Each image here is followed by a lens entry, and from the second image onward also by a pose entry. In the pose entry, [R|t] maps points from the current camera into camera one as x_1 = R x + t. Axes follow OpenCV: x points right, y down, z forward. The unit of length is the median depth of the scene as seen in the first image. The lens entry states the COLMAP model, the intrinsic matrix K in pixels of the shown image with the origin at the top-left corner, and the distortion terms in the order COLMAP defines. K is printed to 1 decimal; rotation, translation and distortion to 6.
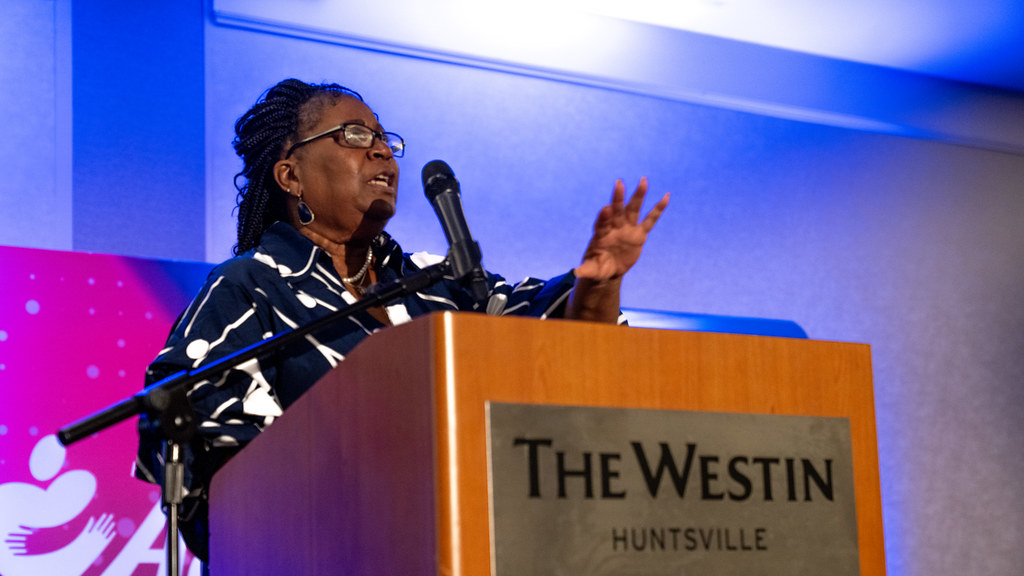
lens RADIAL K [[1972.6, 0, 517.5], [0, 1972.6, 291.6], [0, 0, 1]] dist [0.039373, 0.000000]
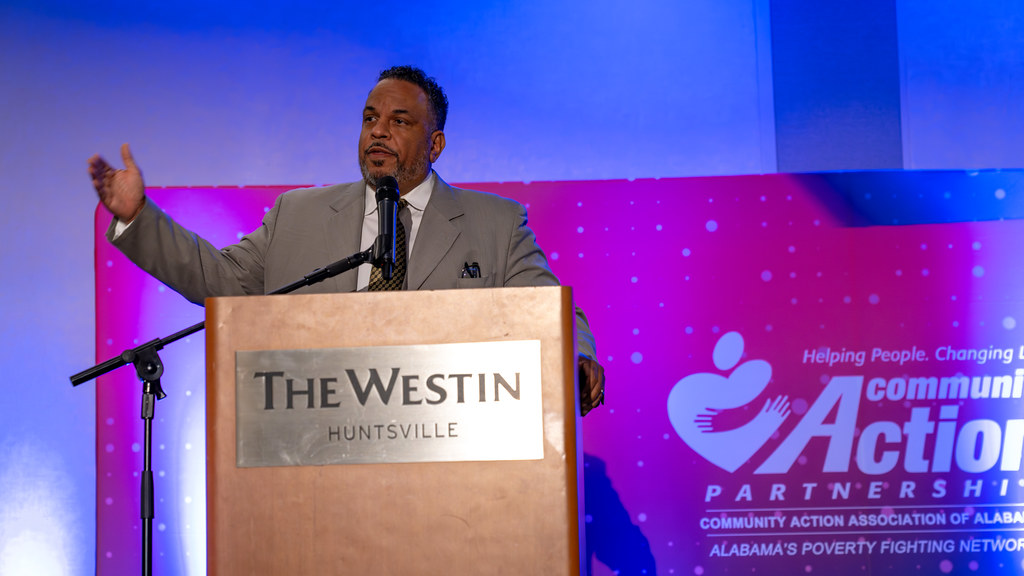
lens RADIAL K [[1972.6, 0, 512.8], [0, 1972.6, 290.5], [0, 0, 1]] dist [0.039373, 0.000000]
pose [[0.825585, -0.064026, -0.560633, 0.995954], [0.101353, 0.994209, 0.035710, -0.025342], [0.555100, -0.086304, 0.827294, -0.178763]]
